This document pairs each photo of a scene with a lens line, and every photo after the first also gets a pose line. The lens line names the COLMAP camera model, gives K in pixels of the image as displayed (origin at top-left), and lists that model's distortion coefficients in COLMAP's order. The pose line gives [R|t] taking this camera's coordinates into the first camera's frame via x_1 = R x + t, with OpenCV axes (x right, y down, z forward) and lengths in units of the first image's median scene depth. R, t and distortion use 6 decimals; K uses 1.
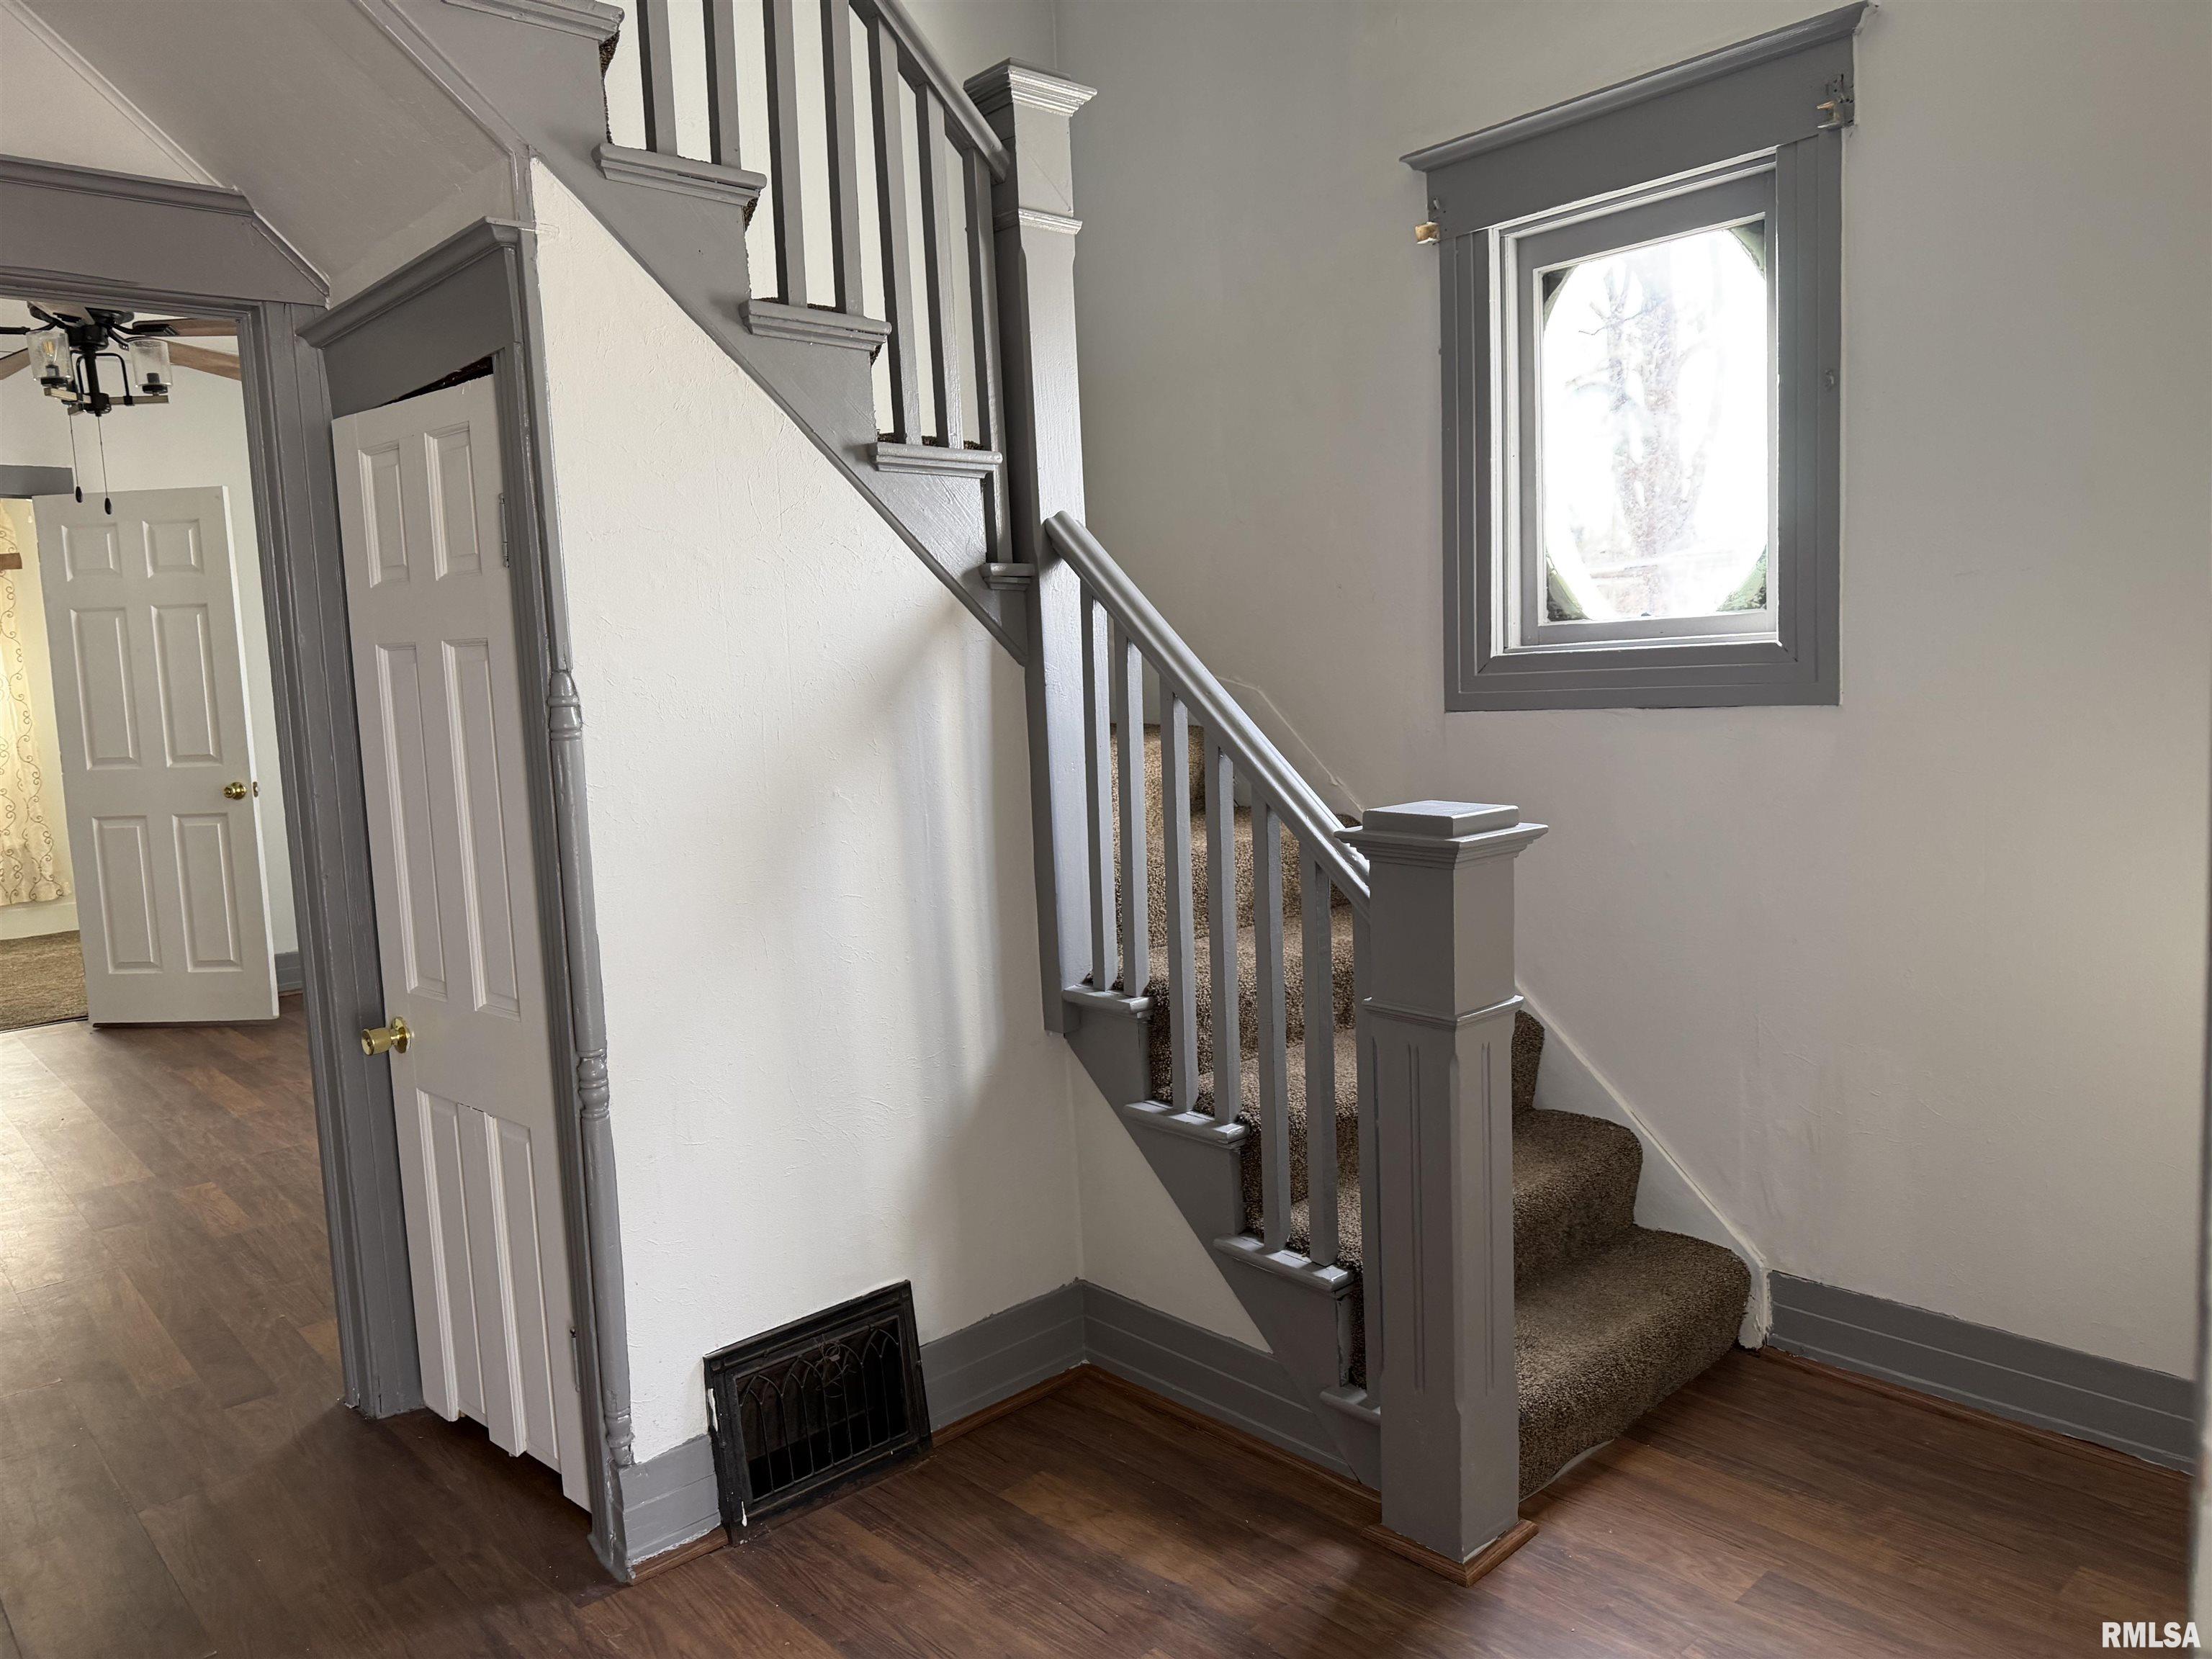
lens RADIAL K [[1508.5, 0, 1106.0], [0, 1508.5, 829.5], [0, 0, 1]] dist [0.094771, -0.128669]
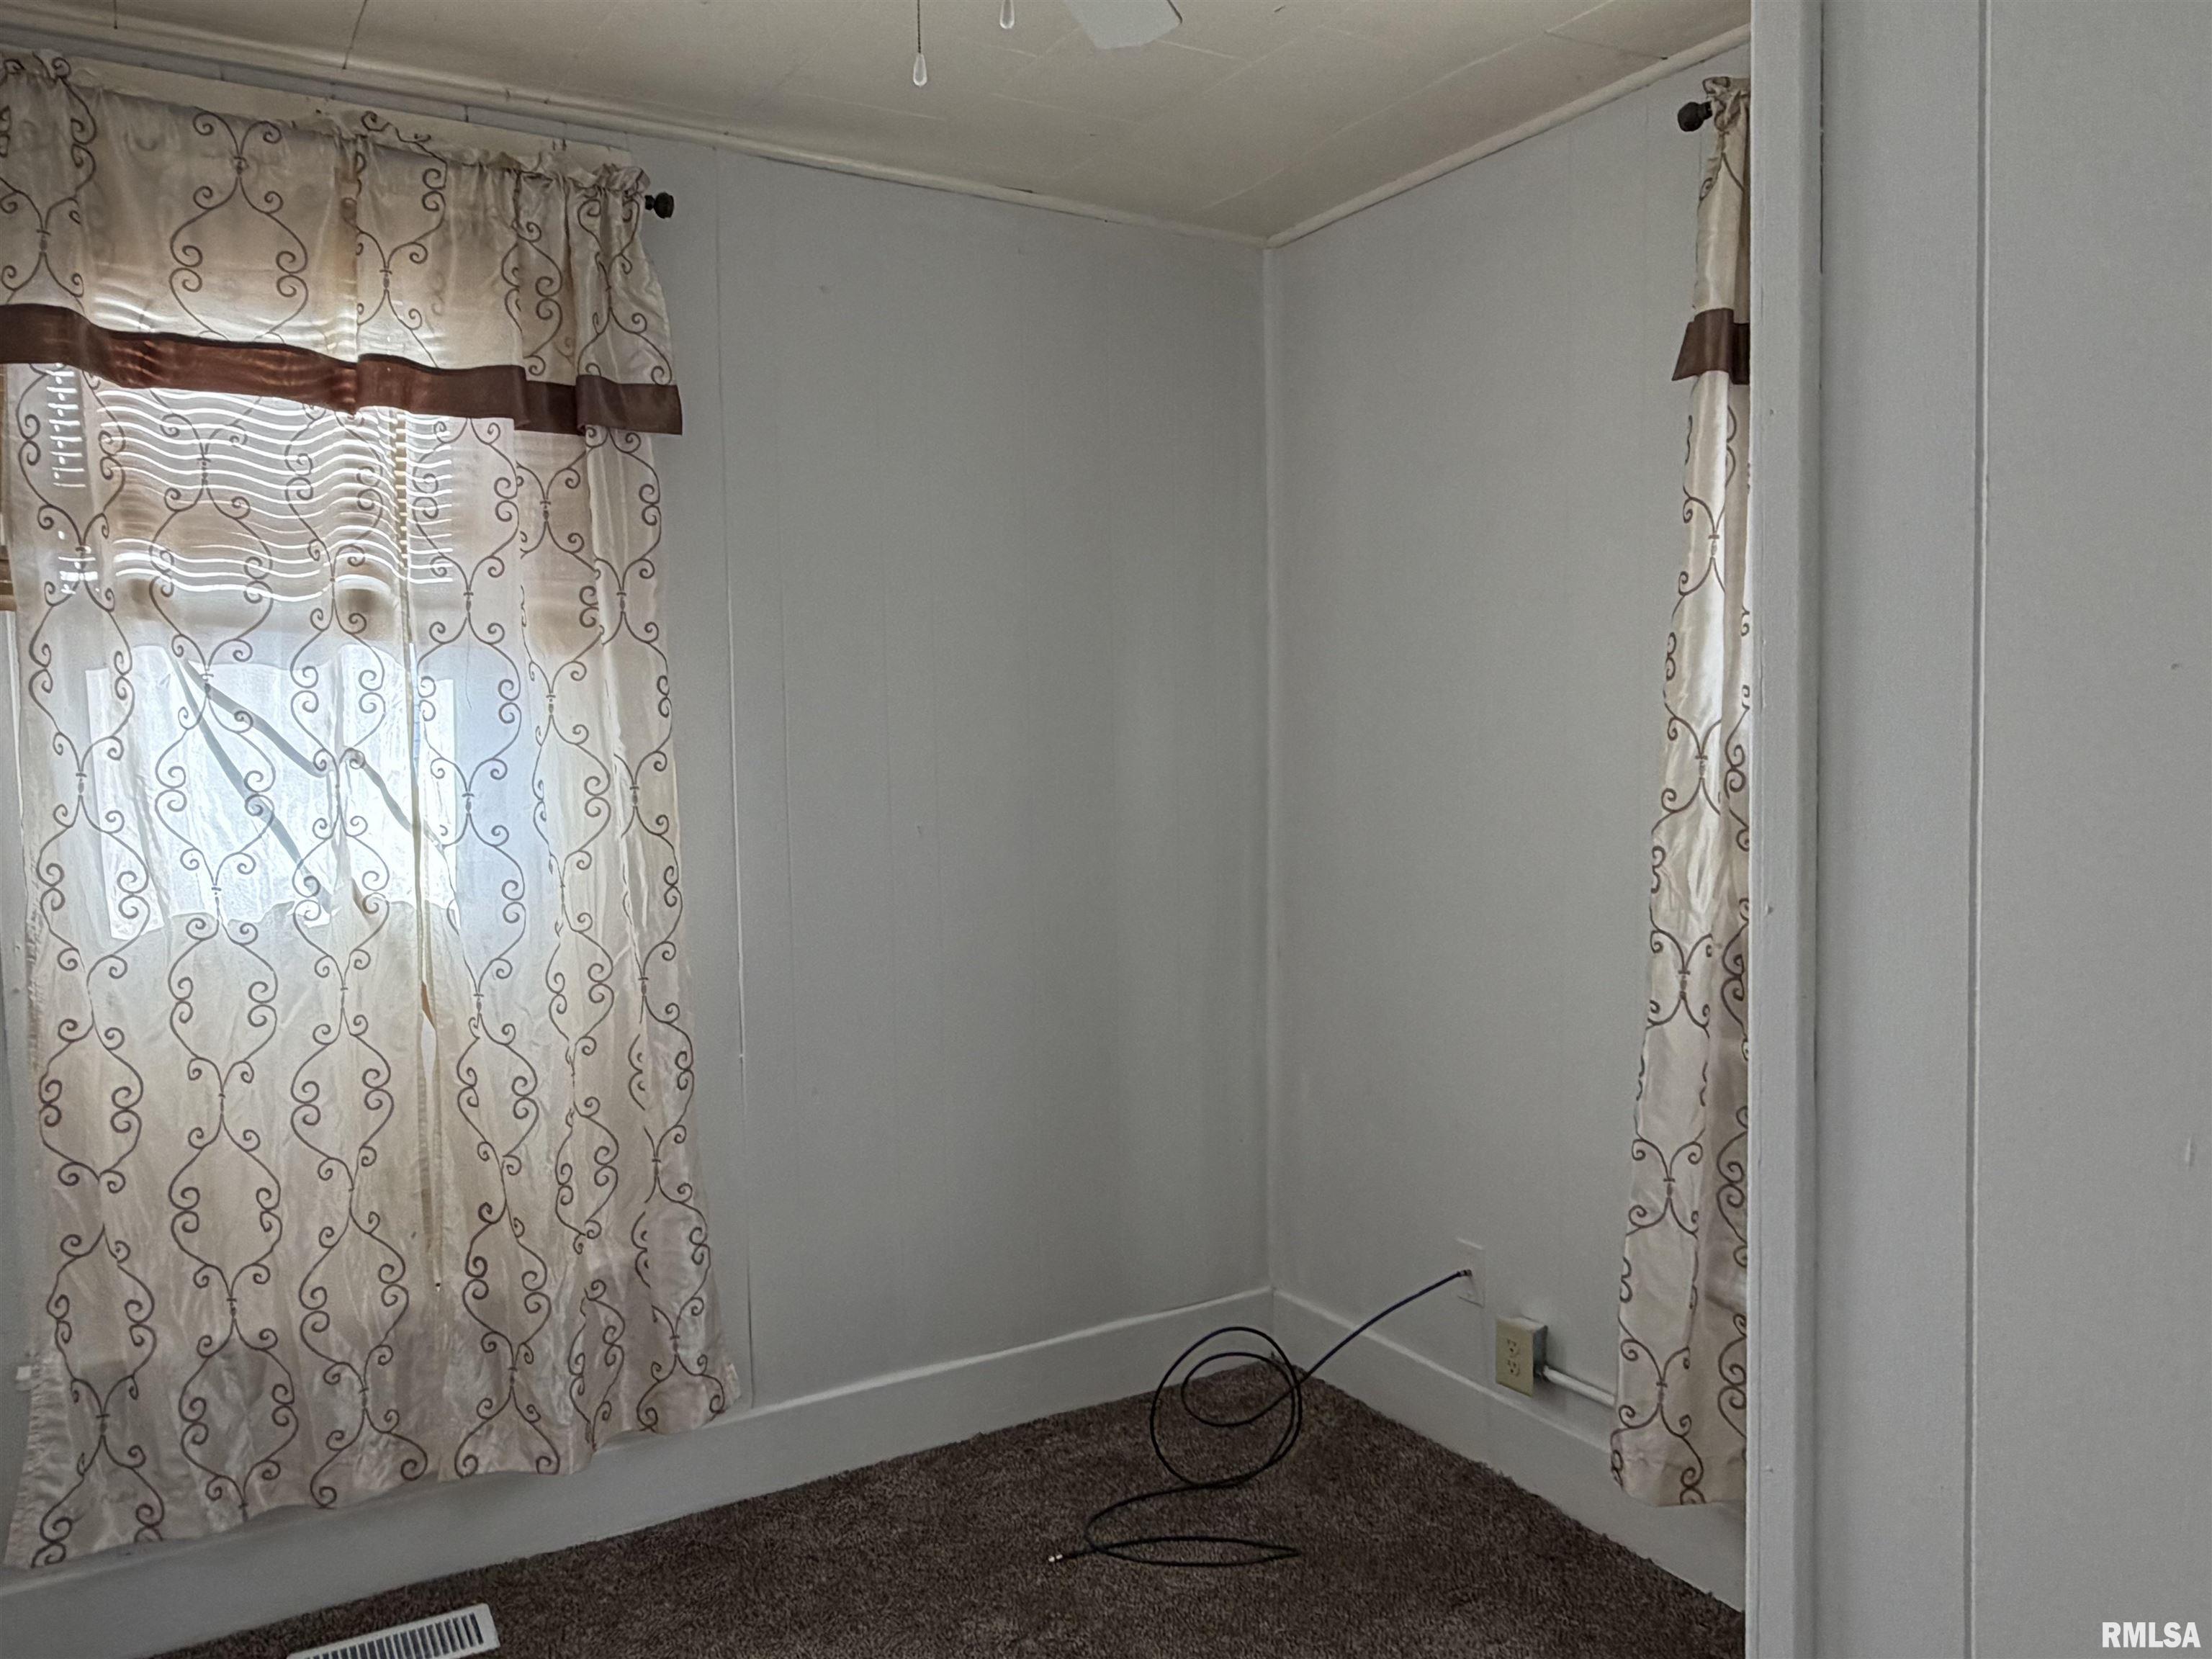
lens RADIAL K [[1695.0, 0, 1102.2], [0, 1695.0, 855.6], [0, 0, 1]] dist [-0.038878, 0.057825]
pose [[0.975711, 0.033637, -0.216464, -0.734731], [-0.042696, 0.998391, -0.037307, -0.096065], [0.214861, 0.045643, 0.975577, 0.913177]]
